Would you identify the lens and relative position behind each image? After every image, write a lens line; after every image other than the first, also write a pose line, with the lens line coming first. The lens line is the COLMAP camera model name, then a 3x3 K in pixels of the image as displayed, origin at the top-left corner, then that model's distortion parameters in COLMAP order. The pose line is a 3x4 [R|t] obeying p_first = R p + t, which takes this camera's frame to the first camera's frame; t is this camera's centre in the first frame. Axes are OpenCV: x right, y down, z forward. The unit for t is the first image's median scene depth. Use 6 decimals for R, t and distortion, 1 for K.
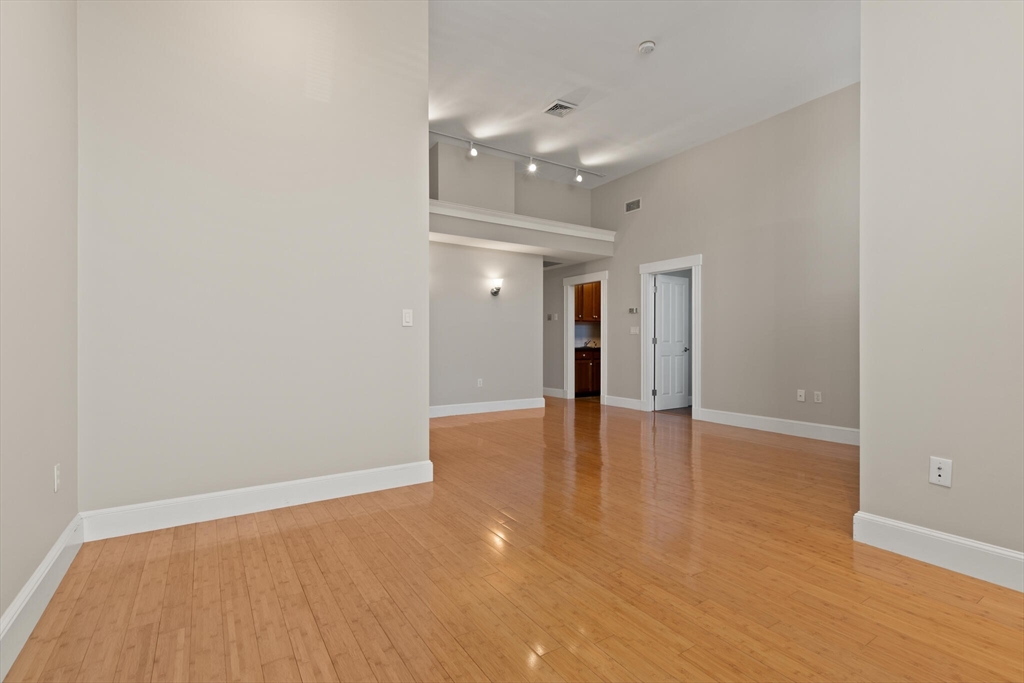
lens RADIAL K [[475.0, 0, 520.1], [0, 475.0, 326.1], [0, 0, 1]] dist [0.004499, 0.000087]
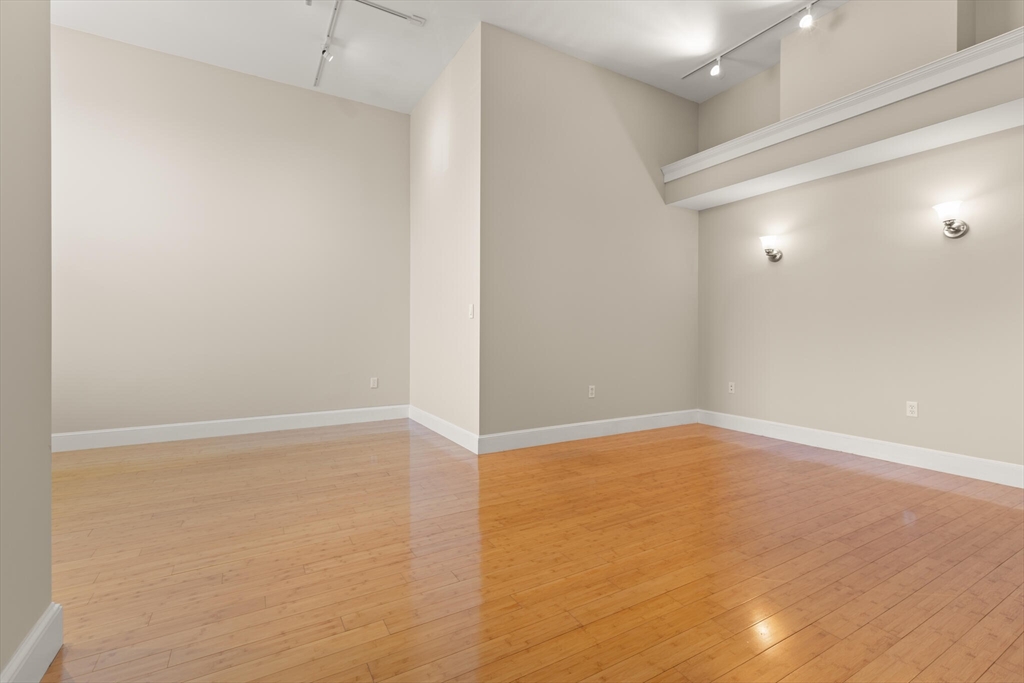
lens RADIAL K [[462.0, 0, 518.6], [0, 462.0, 332.7], [0, 0, 1]] dist [0.006114, -0.000294]
pose [[-0.057012, 0.003221, -0.998368, 1.431559], [0.031354, 0.999507, 0.001435, 0.059656], [0.997881, -0.031221, -0.057085, 1.847298]]
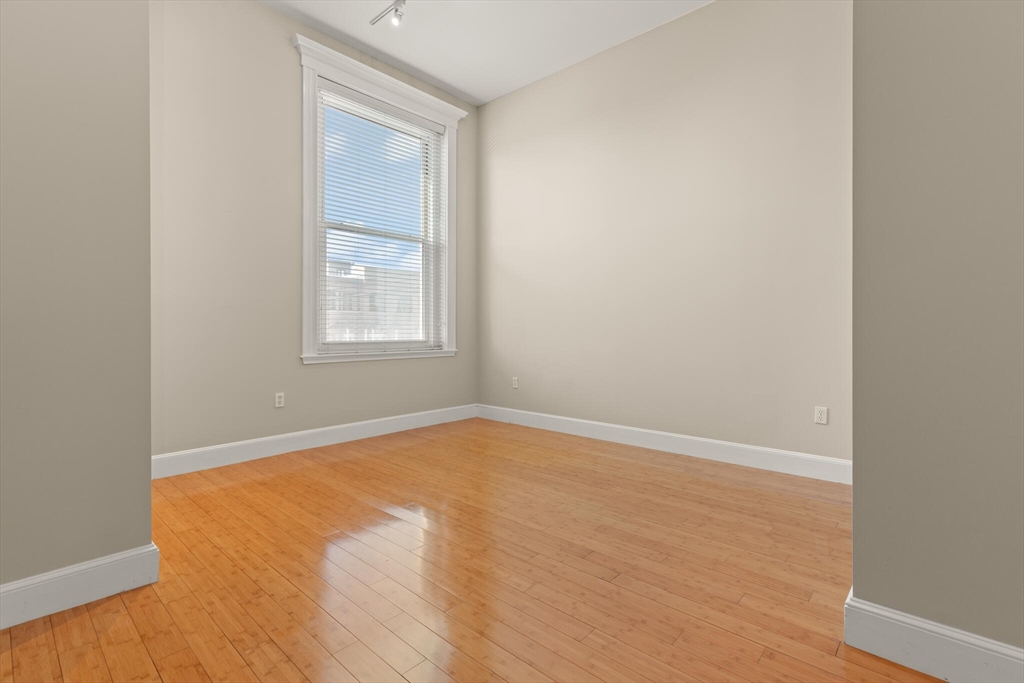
lens RADIAL K [[475.0, 0, 520.1], [0, 475.0, 326.1], [0, 0, 1]] dist [0.004499, 0.000087]
pose [[-0.968755, 0.002108, -0.248011, 0.349014], [0.011334, 0.999296, -0.035776, 0.066519], [0.247760, -0.037470, -0.968096, 2.161708]]
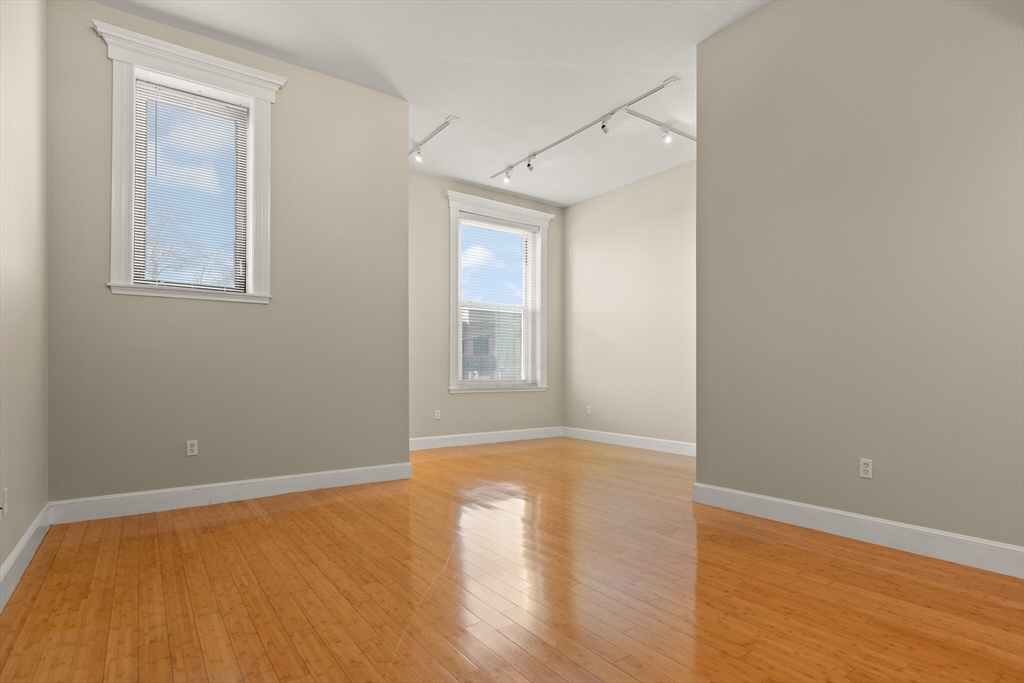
lens RADIAL K [[529.0, 0, 520.0], [0, 529.0, 369.6], [0, 0, 1]] dist [-0.004410, -0.000714]
pose [[-0.999325, 0.002291, -0.036656, 0.392818], [0.003590, 0.999366, -0.035425, 0.109296], [0.036551, -0.035533, -0.998700, 3.466049]]
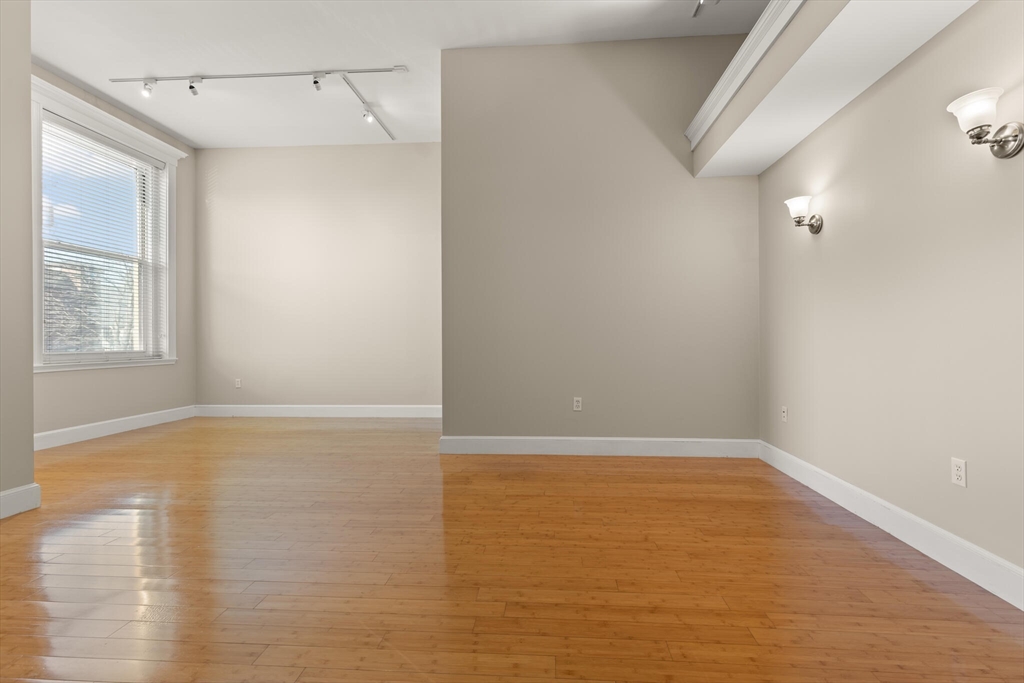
lens RADIAL K [[468.3, 0, 520.0], [0, 468.3, 337.2], [0, 0, 1]] dist [0.004852, 0.000166]
pose [[-0.614553, 0.004005, -0.788865, 0.997619], [0.033333, 0.999226, -0.020895, 0.097083], [0.788171, -0.039136, -0.614211, 3.016879]]
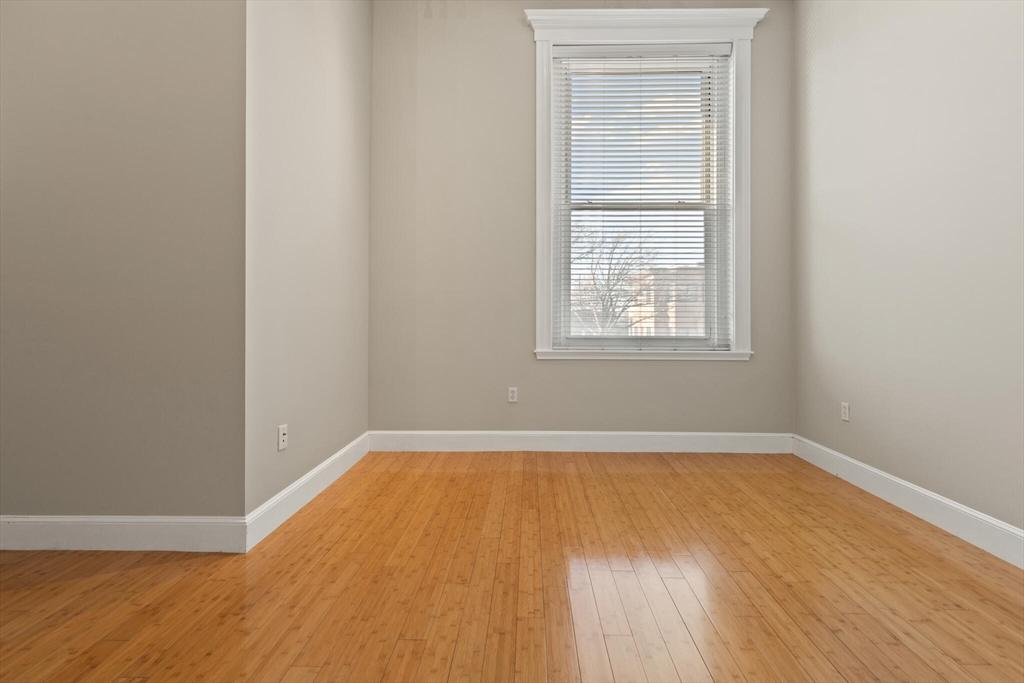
lens RADIAL K [[471.2, 0, 518.4], [0, 471.2, 316.1], [0, 0, 1]] dist [0.003925, -0.000031]
pose [[-0.819539, 0.008425, 0.572961, -0.218803], [-0.018176, 0.999007, -0.040688, 0.052829], [-0.572735, -0.043760, -0.818572, 1.603399]]
